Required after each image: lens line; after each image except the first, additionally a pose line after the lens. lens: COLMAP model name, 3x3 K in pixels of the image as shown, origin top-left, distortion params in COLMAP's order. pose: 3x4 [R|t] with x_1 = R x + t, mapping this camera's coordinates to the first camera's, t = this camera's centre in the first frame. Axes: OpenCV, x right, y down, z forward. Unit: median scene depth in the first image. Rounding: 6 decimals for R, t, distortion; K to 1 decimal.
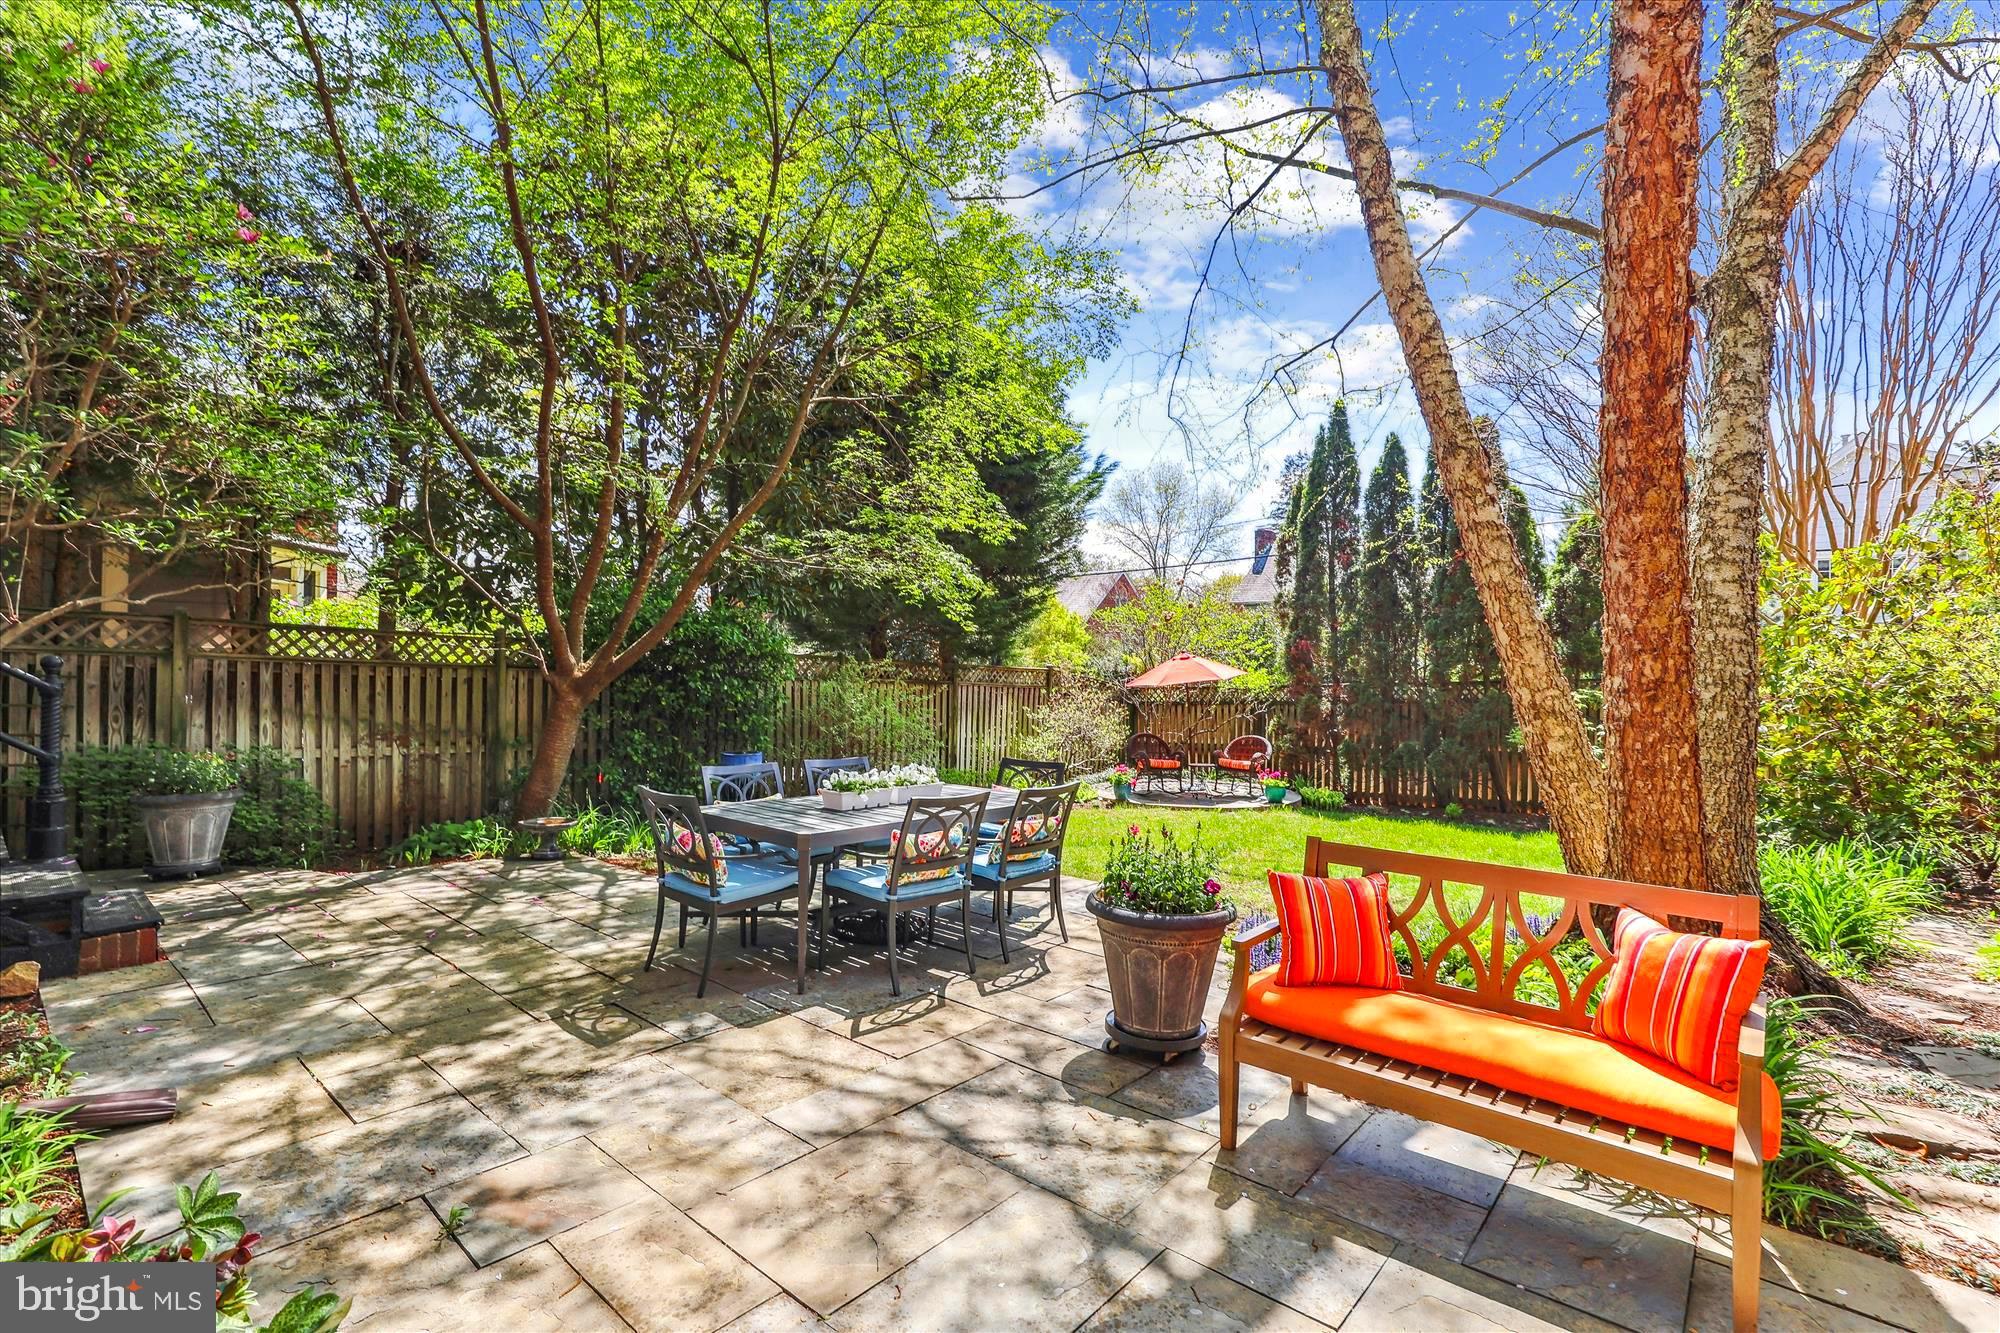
lens RADIAL K [[915.4, 0, 1006.5], [0, 915.4, 659.1], [0, 0, 1]] dist [-0.005125, -0.000510]
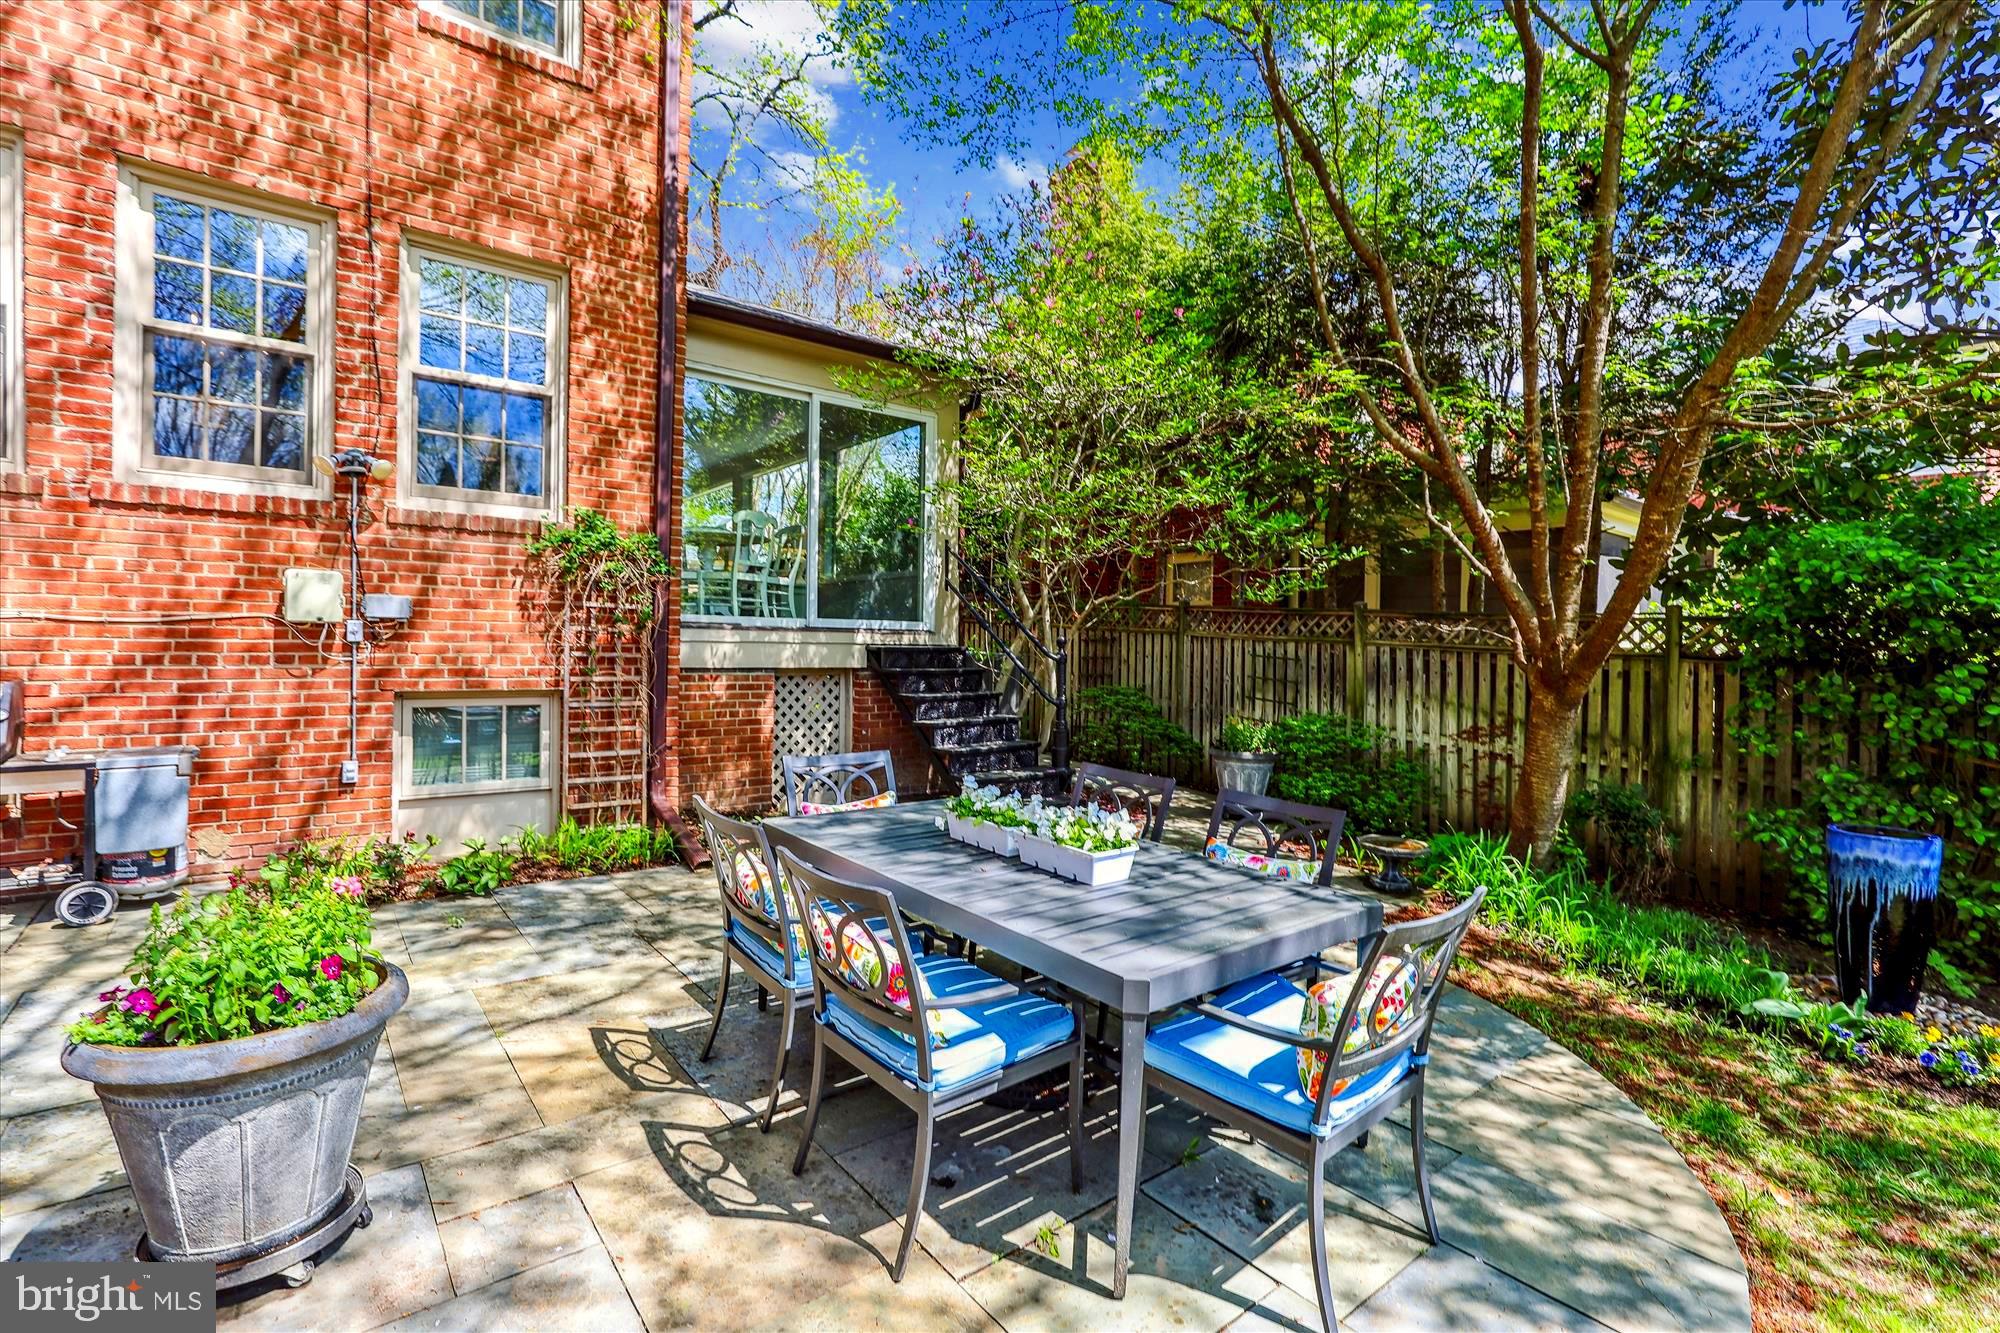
lens RADIAL K [[915.4, 0, 1009.7], [0, 915.4, 658.3], [0, 0, 1]] dist [-0.005125, -0.000510]
pose [[-0.180927, -0.000869, -0.983496, 0.307894], [-0.015700, 0.999875, 0.002004, 0.019772], [0.983371, 0.015803, -0.180918, 0.749529]]
